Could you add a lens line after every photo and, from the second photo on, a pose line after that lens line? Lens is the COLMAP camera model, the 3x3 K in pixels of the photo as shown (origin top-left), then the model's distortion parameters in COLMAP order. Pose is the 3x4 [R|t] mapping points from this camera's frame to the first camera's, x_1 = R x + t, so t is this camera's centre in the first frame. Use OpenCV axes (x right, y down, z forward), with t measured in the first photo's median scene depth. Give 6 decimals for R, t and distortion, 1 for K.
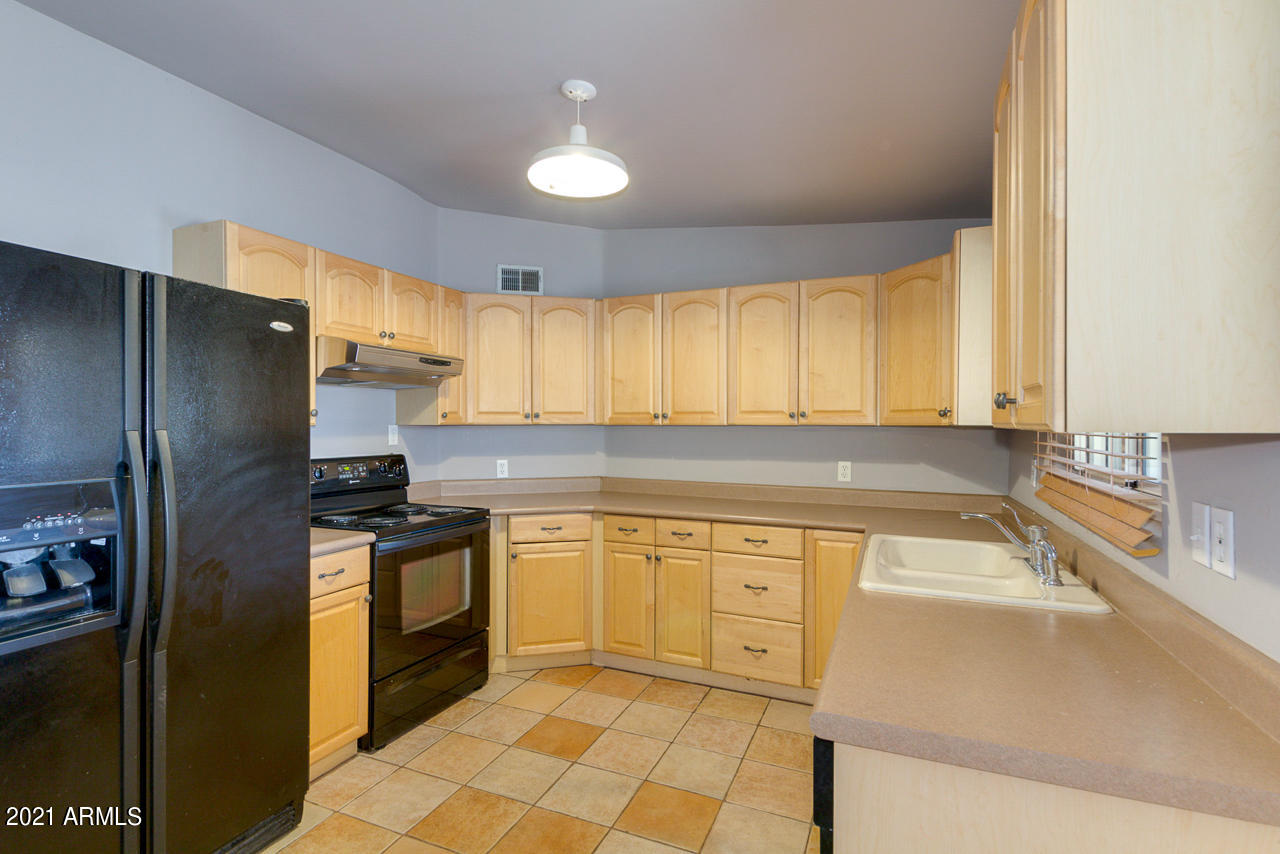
lens RADIAL K [[610.2, 0, 643.6], [0, 610.2, 427.5], [0, 0, 1]] dist [0.018712, -0.013094]
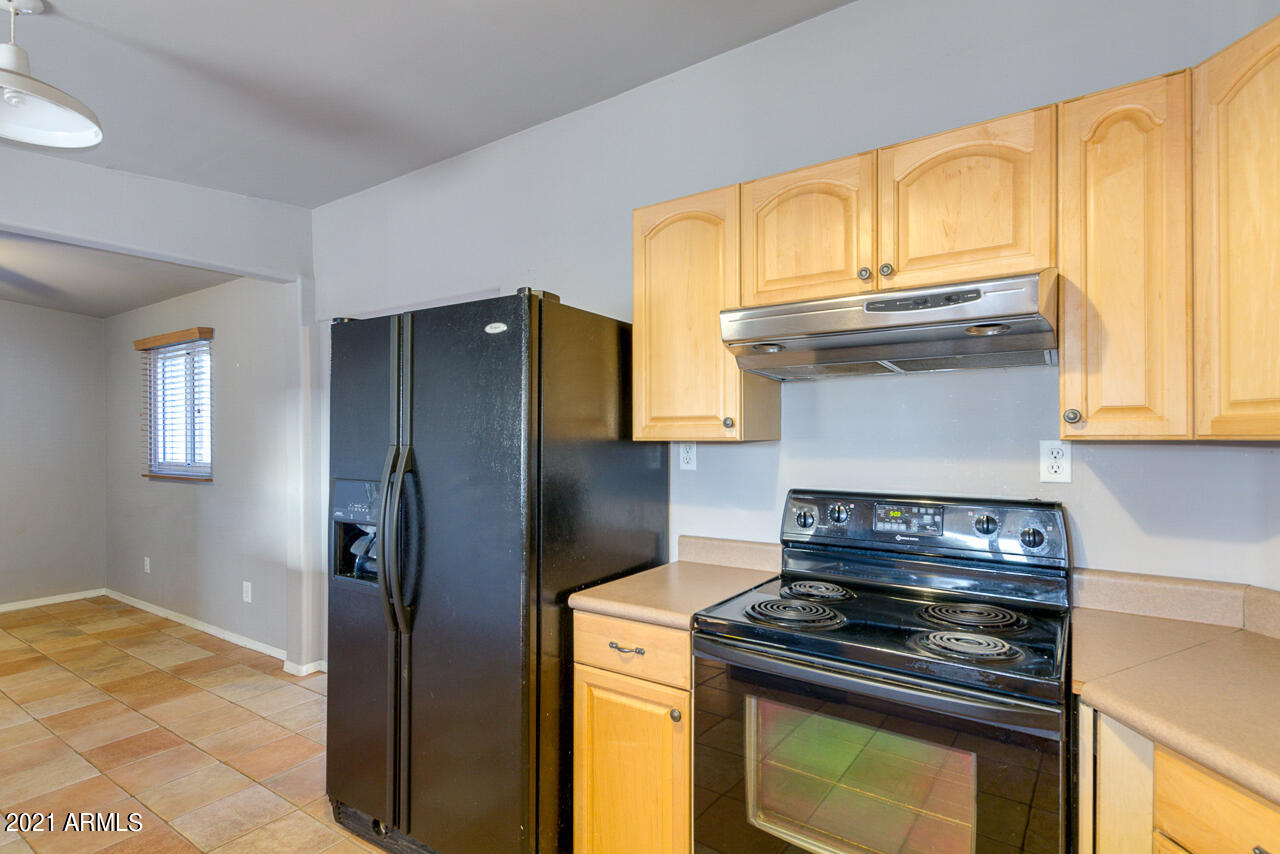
lens RADIAL K [[610.2, 0, 643.6], [0, 610.2, 427.5], [0, 0, 1]] dist [0.018712, -0.013094]
pose [[-0.174692, -0.012264, -0.984547, 0.193900], [-0.004277, 0.999922, -0.011697, -0.011389], [0.984614, 0.002167, -0.174731, 1.139151]]
